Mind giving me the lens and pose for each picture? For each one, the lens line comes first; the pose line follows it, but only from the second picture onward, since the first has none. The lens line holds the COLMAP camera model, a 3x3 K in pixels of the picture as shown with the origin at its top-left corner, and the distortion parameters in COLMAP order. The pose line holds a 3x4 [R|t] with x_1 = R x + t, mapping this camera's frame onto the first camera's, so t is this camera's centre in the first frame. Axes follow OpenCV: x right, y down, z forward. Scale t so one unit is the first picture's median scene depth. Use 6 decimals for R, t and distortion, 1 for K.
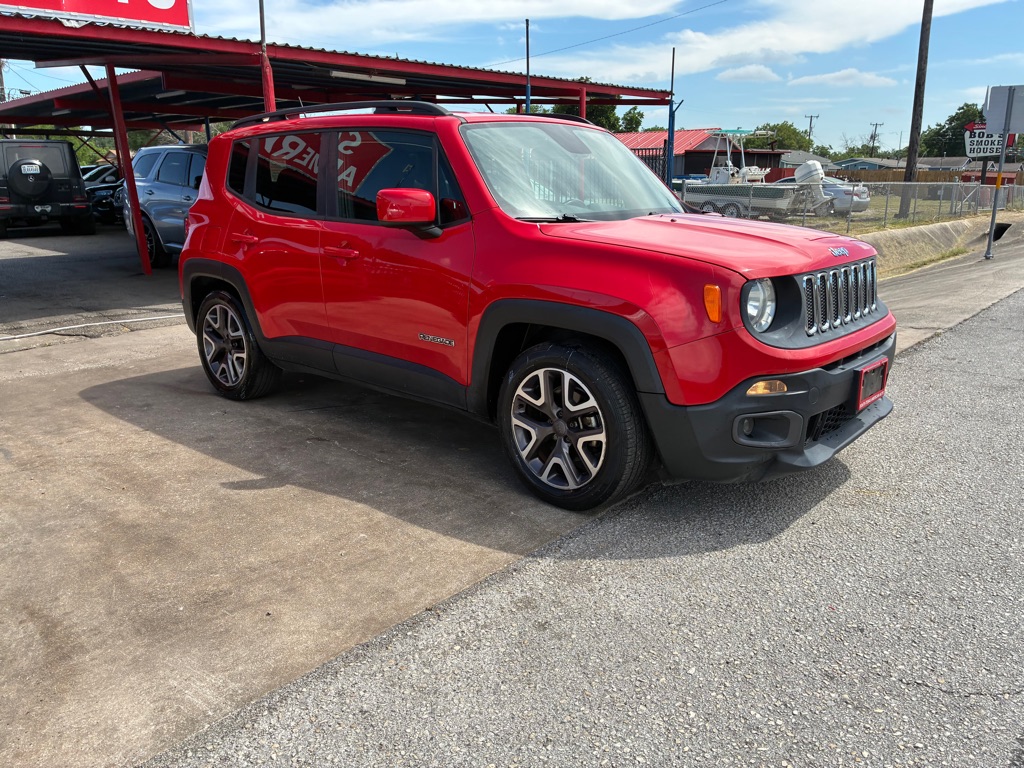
lens RADIAL K [[781.0, 0, 501.3], [0, 781.0, 395.9], [0, 0, 1]] dist [0.043043, -0.060867]
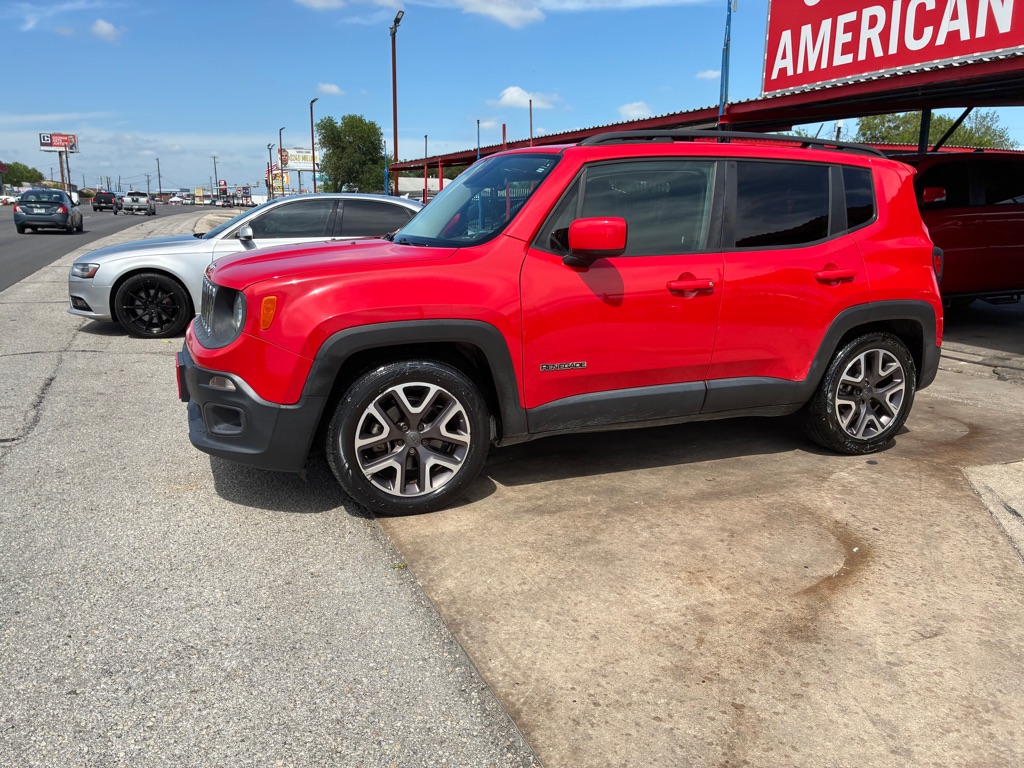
lens RADIAL K [[781.0, 0, 500.1], [0, 781.0, 402.4], [0, 0, 1]] dist [0.043043, -0.060867]
pose [[-0.419977, 0.217211, -0.881157, 1.179625], [-0.255944, 0.903175, 0.344627, -0.458007], [0.870696, 0.370263, -0.323719, 1.625772]]
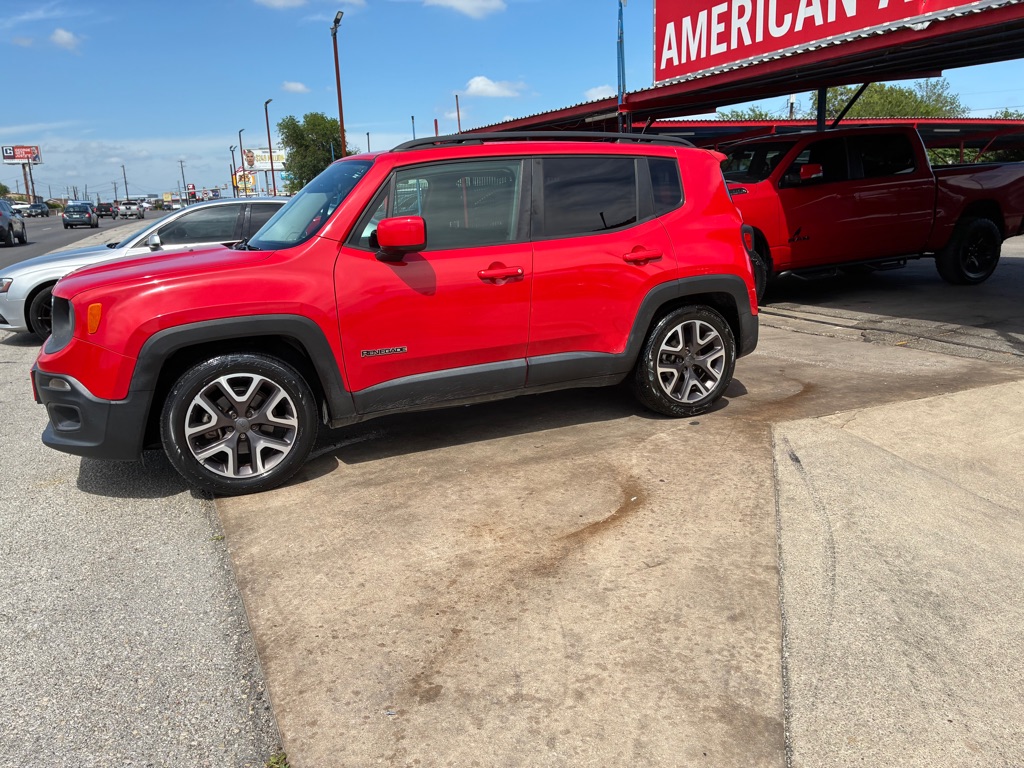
lens RADIAL K [[781.0, 0, 505.6], [0, 781.0, 381.5], [0, 0, 1]] dist [0.043043, -0.060867]
pose [[-0.384399, 0.230288, -0.893983, 1.188655], [-0.212412, 0.920341, 0.328411, -0.537758], [0.898398, 0.316134, -0.304863, 1.861827]]
